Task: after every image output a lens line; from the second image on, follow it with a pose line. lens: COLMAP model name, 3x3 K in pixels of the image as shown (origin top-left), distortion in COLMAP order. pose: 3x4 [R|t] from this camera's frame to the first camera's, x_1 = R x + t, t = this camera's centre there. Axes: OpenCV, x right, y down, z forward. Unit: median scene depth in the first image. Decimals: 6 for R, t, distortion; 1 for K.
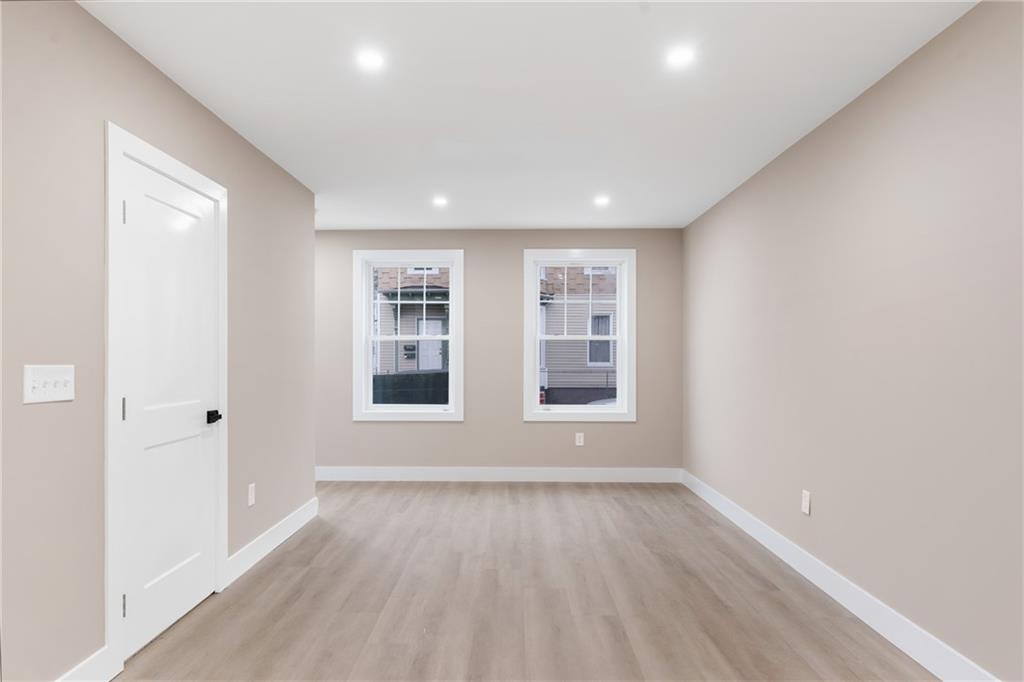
lens RADIAL K [[599.3, 0, 514.7], [0, 599.3, 350.6], [0, 0, 1]] dist [0.013918, -0.001864]
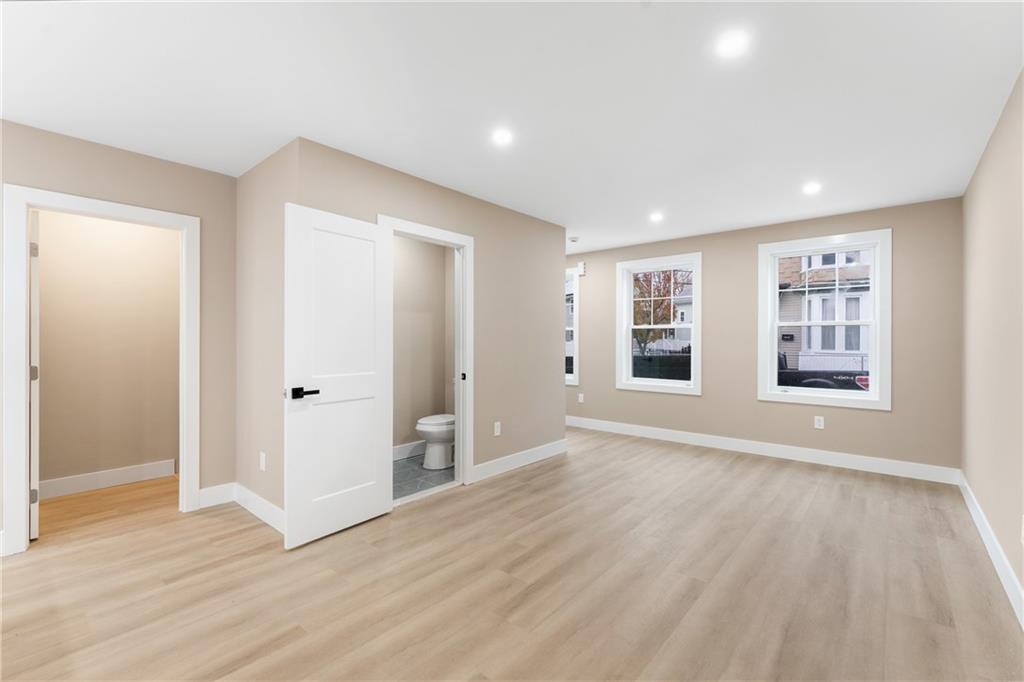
lens RADIAL K [[444.7, 0, 516.3], [0, 444.7, 343.2], [0, 0, 1]] dist [0.004325, -0.000225]
pose [[0.768355, 0.005827, -0.639998, 0.231453], [0.004523, 0.999884, 0.014535, -0.001967], [0.640008, -0.014063, 0.768239, 0.094751]]
